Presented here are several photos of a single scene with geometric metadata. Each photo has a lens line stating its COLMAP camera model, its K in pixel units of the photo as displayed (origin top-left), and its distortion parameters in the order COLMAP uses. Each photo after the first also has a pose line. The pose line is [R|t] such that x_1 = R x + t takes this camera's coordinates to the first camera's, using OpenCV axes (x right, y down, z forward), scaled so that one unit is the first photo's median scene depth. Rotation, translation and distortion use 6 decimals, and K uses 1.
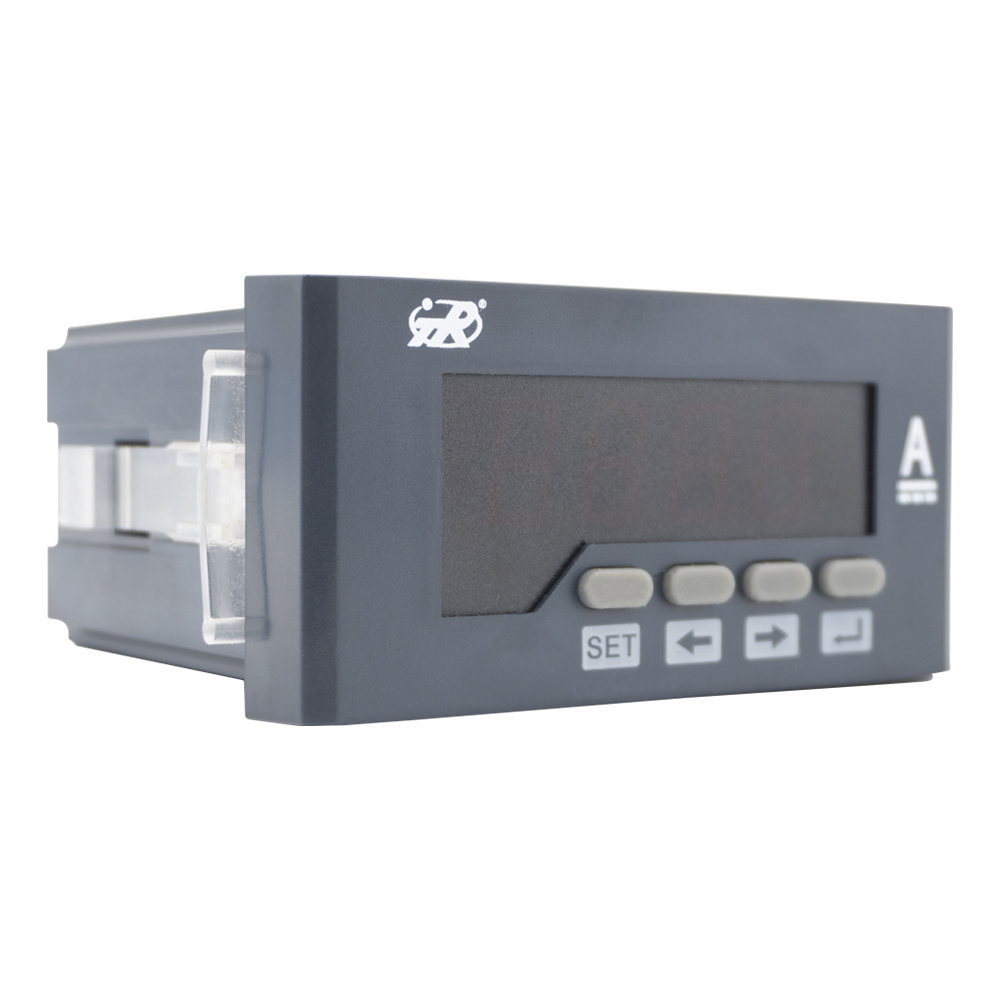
lens RADIAL K [[2177.0, 0, 500.6], [0, 2177.0, 500.2], [0, 0, 1]] dist [-0.017812, 0.000000]
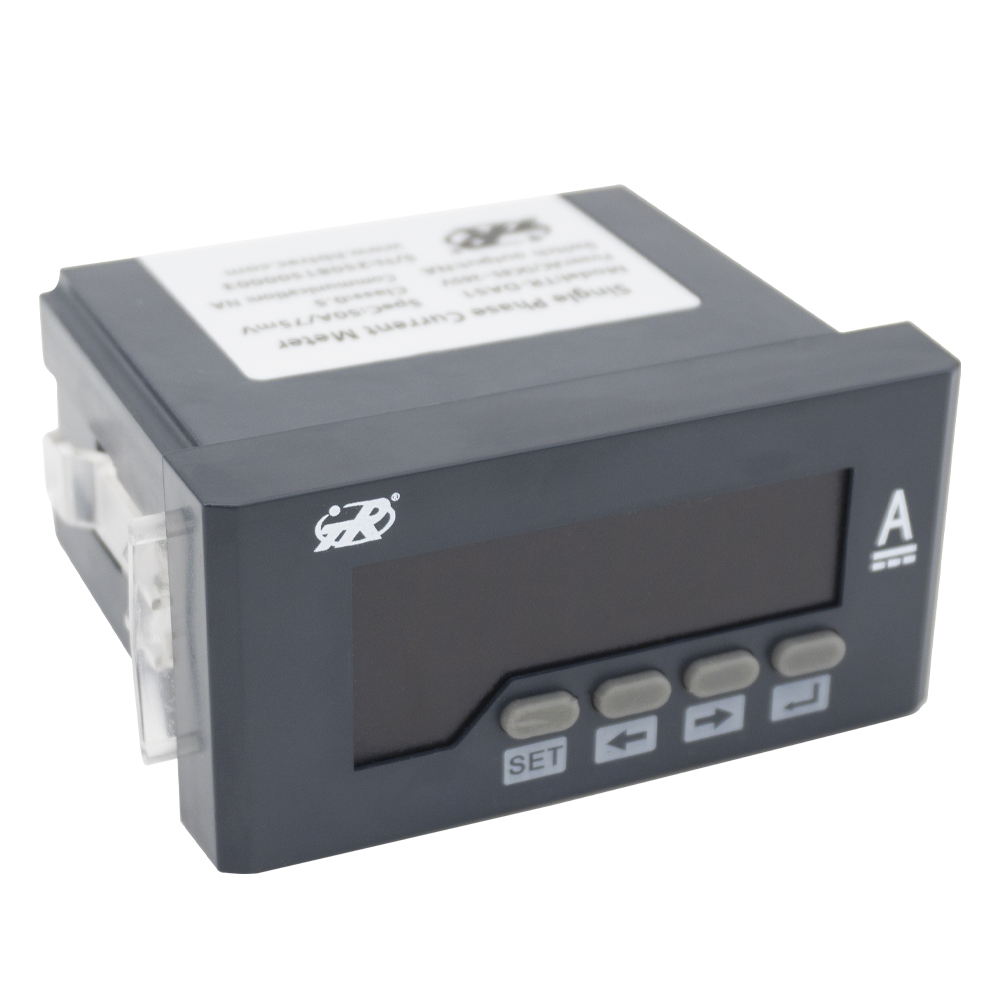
lens RADIAL K [[2519.7, 0, 499.3], [0, 2519.7, 499.8], [0, 0, 1]] dist [-0.028395, 0.000000]
pose [[0.986529, 0.083862, -0.140456, 0.190912], [-0.016351, 0.904852, 0.425411, -0.552120], [0.162767, -0.417384, 0.894034, -0.023512]]
